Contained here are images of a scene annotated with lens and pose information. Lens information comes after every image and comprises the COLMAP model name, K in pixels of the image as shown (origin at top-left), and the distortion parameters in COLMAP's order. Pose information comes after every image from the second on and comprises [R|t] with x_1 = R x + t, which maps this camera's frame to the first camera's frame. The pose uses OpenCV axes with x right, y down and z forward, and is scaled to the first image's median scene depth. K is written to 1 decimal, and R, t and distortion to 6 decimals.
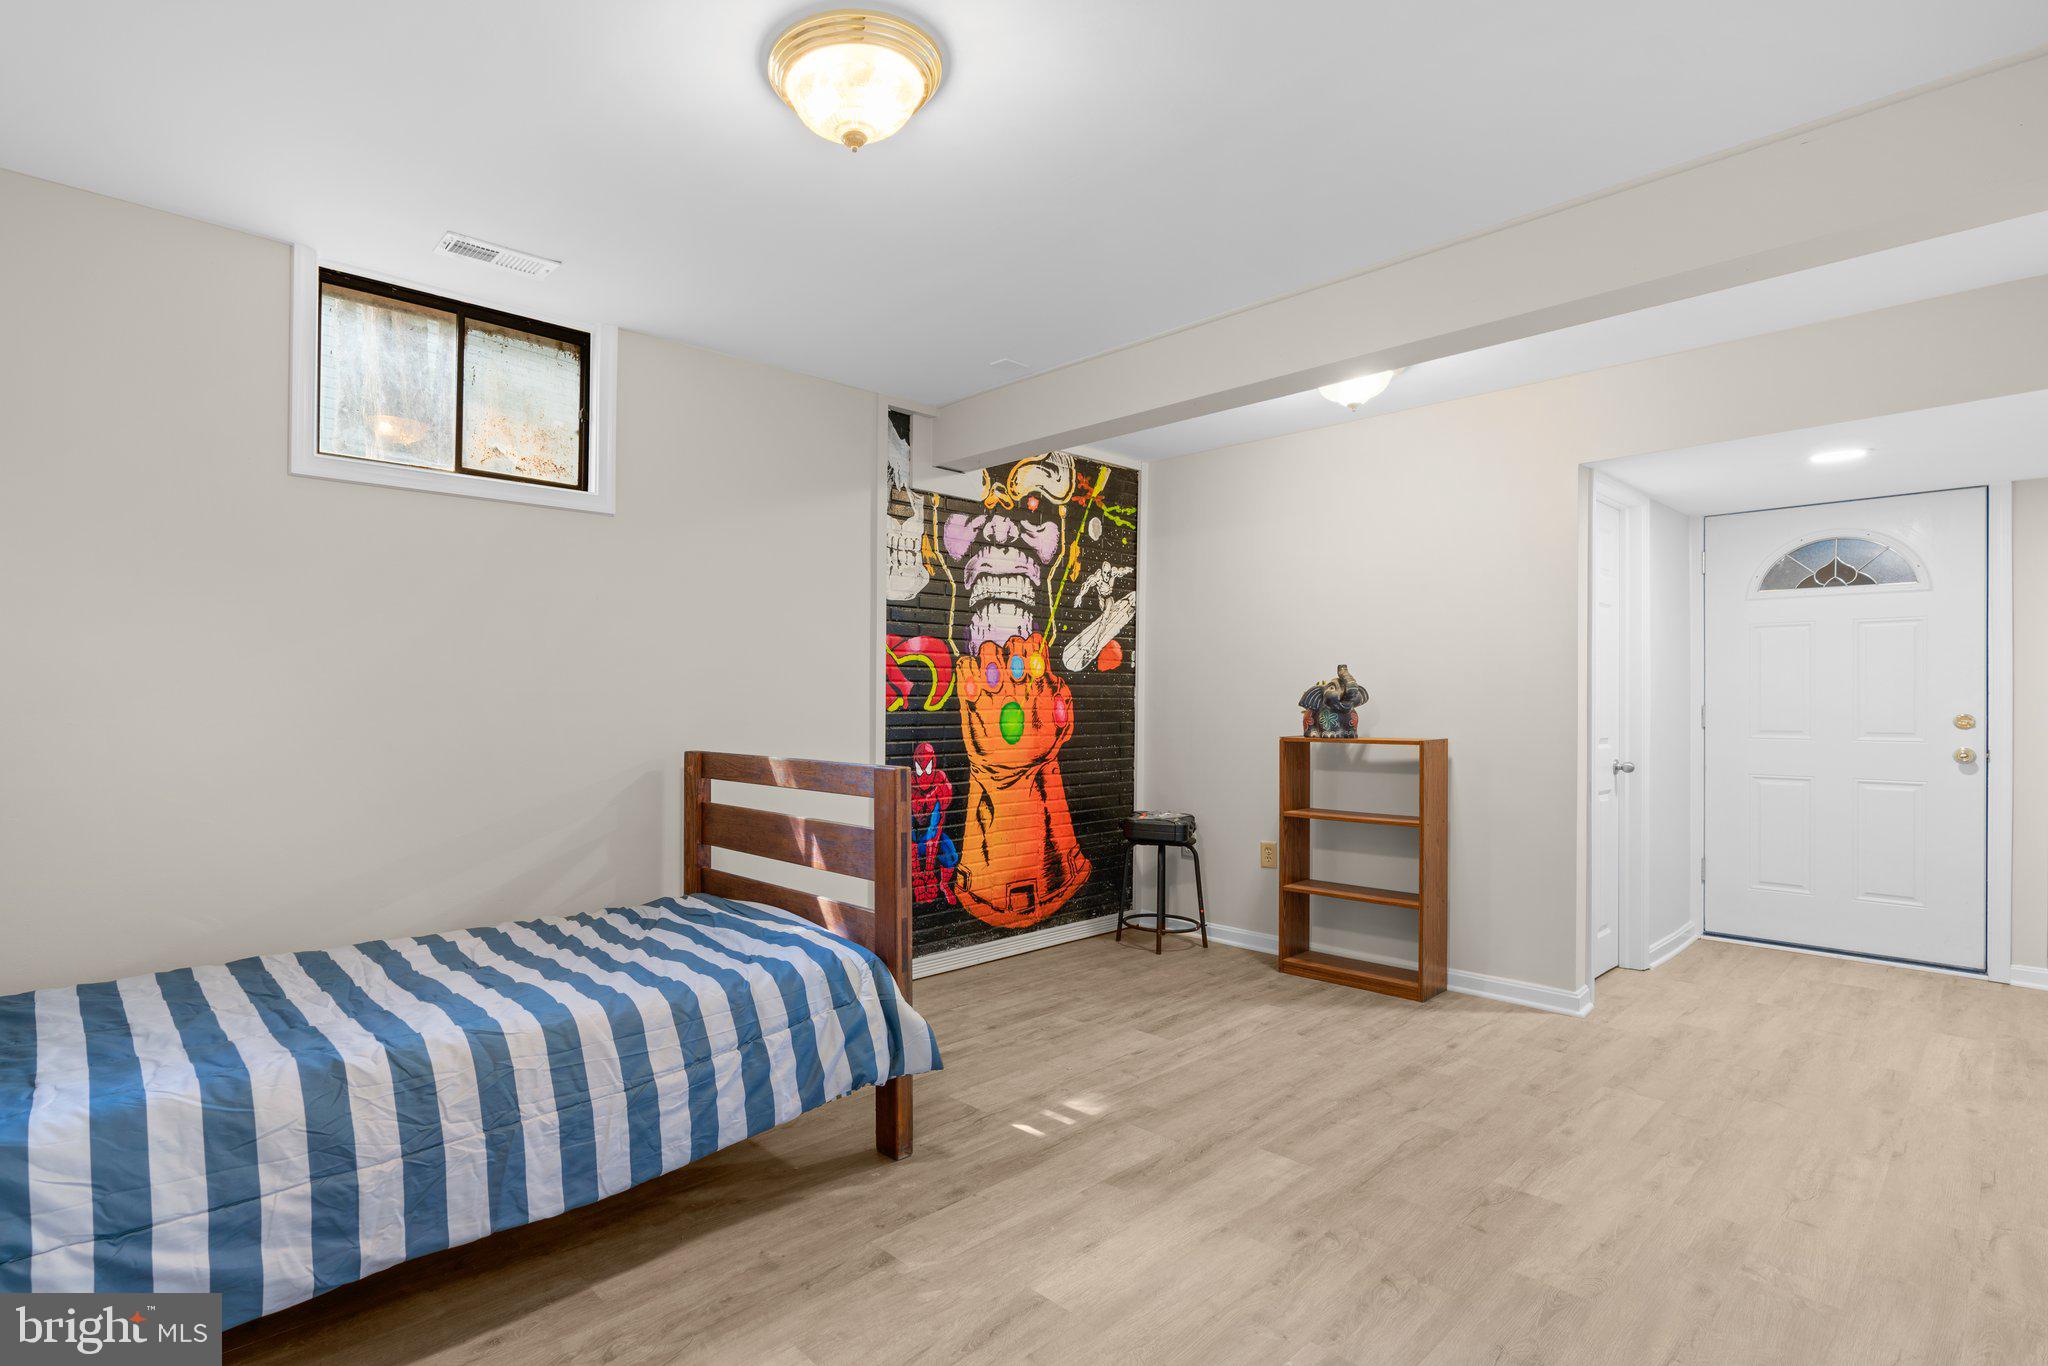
lens RADIAL K [[980.1, 0, 885.6], [0, 980.1, 699.6], [0, 0, 1]] dist [-0.024819, 0.010498]
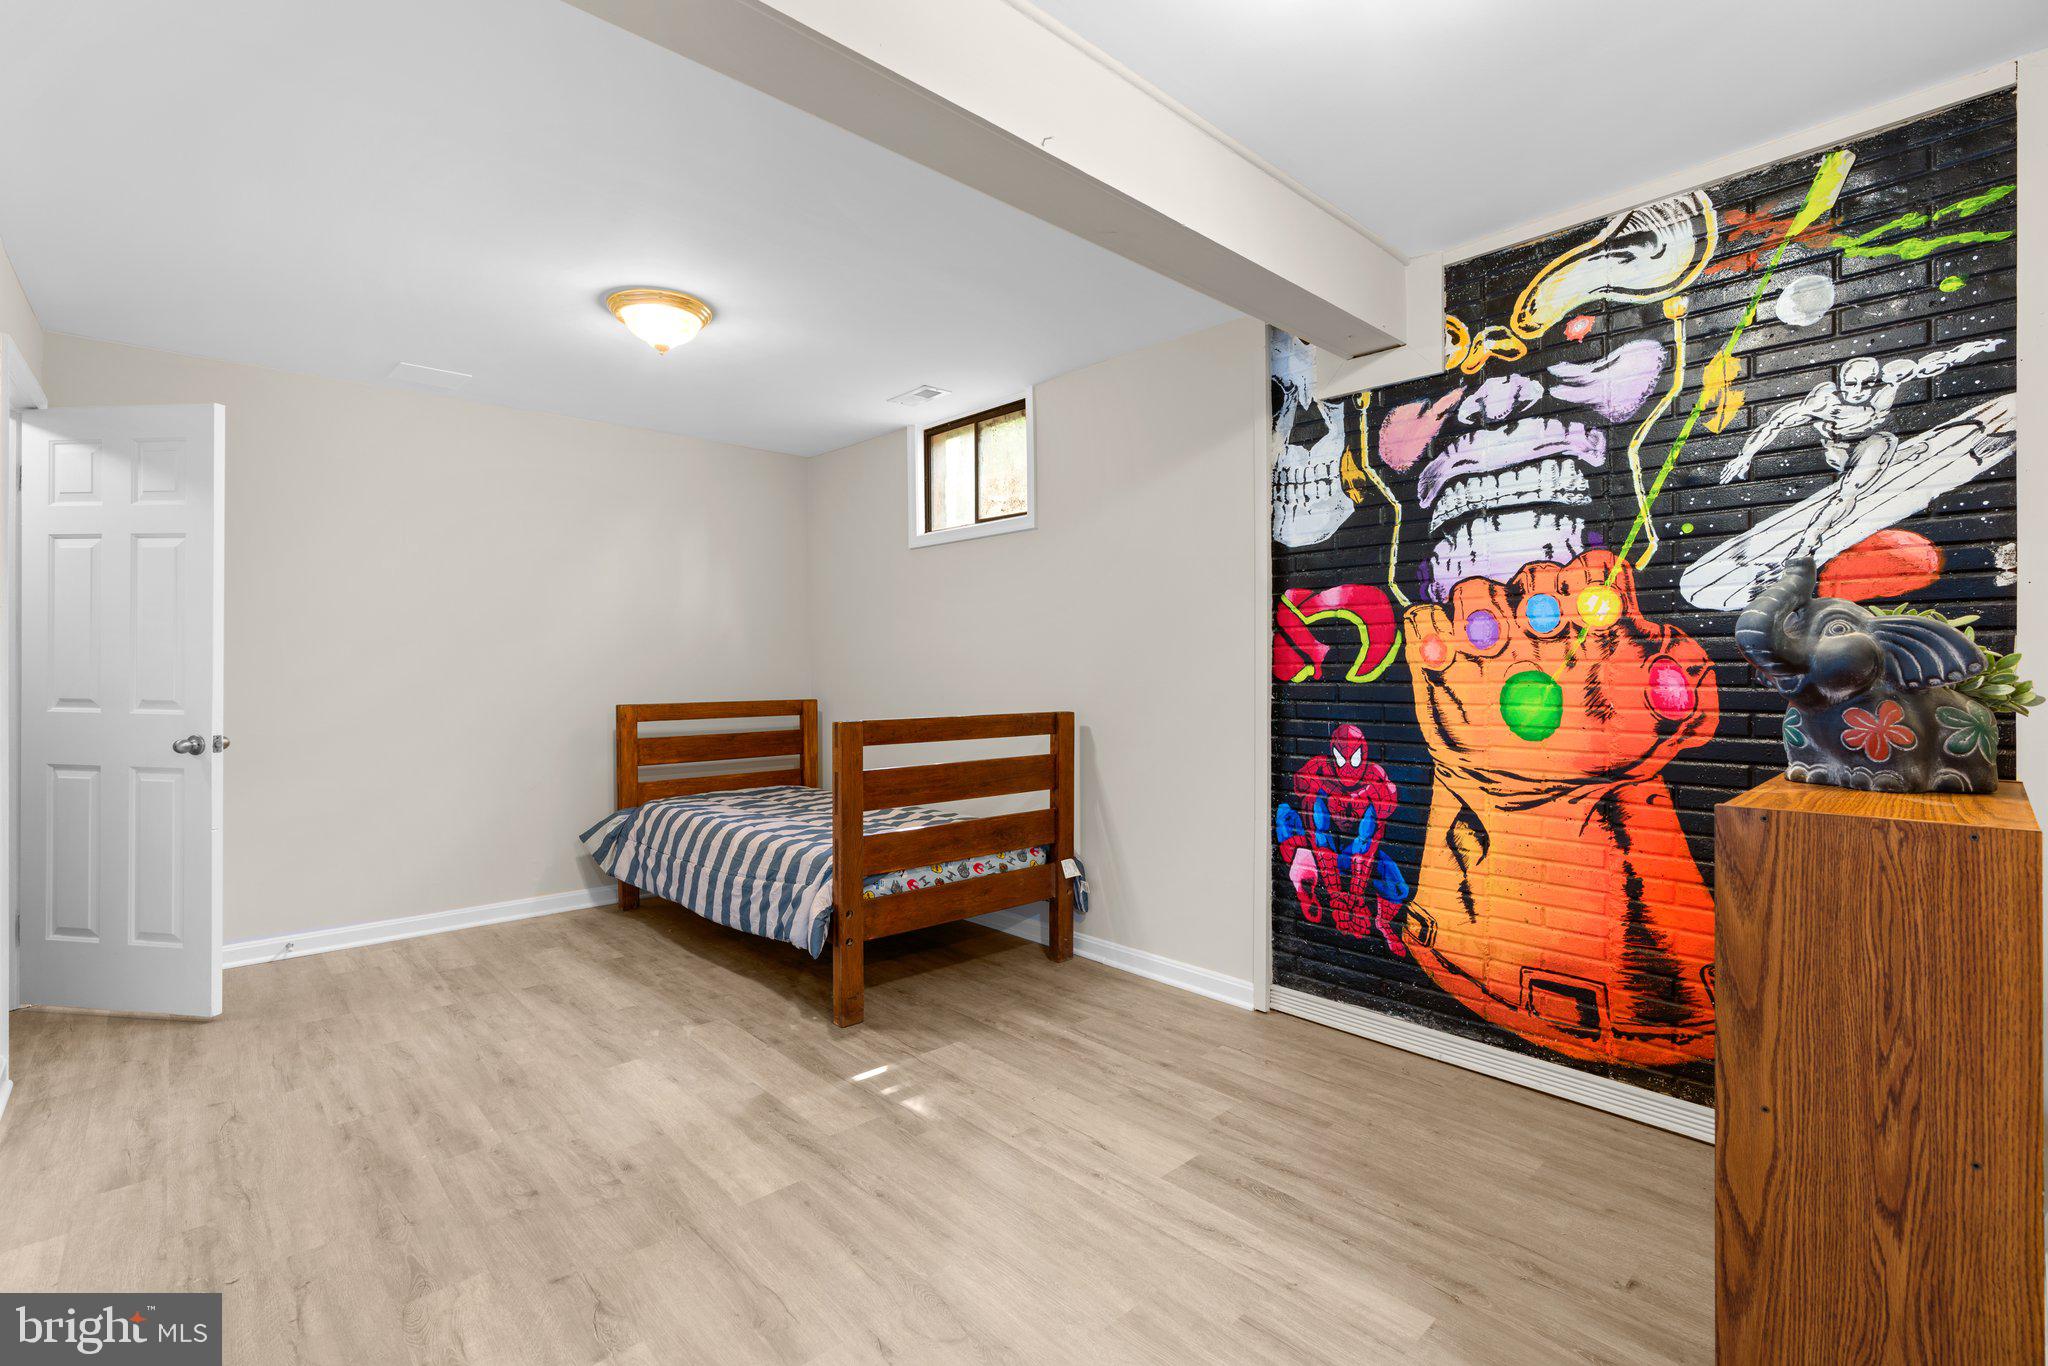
lens RADIAL K [[932.2, 0, 1008.1], [0, 932.2, 667.0], [0, 0, 1]] dist [-0.017962, 0.008900]
pose [[0.037215, -0.003261, -0.999302, 0.716768], [0.001152, 0.999994, -0.003220, 0.001180], [0.999307, -0.001032, 0.037219, 0.675560]]
